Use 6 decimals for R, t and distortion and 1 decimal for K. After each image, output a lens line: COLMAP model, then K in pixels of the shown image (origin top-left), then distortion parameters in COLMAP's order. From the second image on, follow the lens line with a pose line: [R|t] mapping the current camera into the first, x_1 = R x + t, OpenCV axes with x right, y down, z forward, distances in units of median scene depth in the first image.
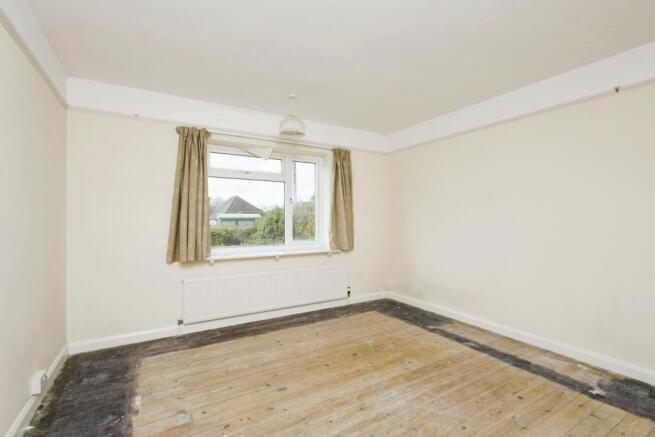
lens RADIAL K [[301.5, 0, 329.0], [0, 301.5, 219.8], [0, 0, 1]] dist [-0.001682, -0.000299]
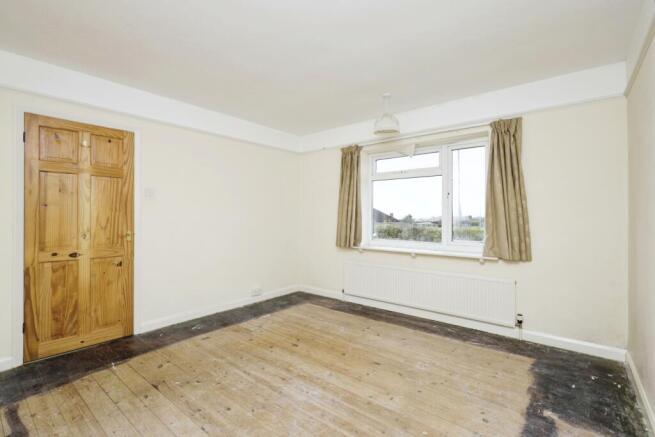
lens RADIAL K [[301.5, 0, 323.0], [0, 301.5, 213.4], [0, 0, 1]] dist [-0.001682, -0.000299]
pose [[0.327703, -0.007164, -0.944754, 0.826966], [-0.001638, 0.999965, -0.008151, -0.001851], [0.944779, 0.004219, 0.327680, 0.497476]]
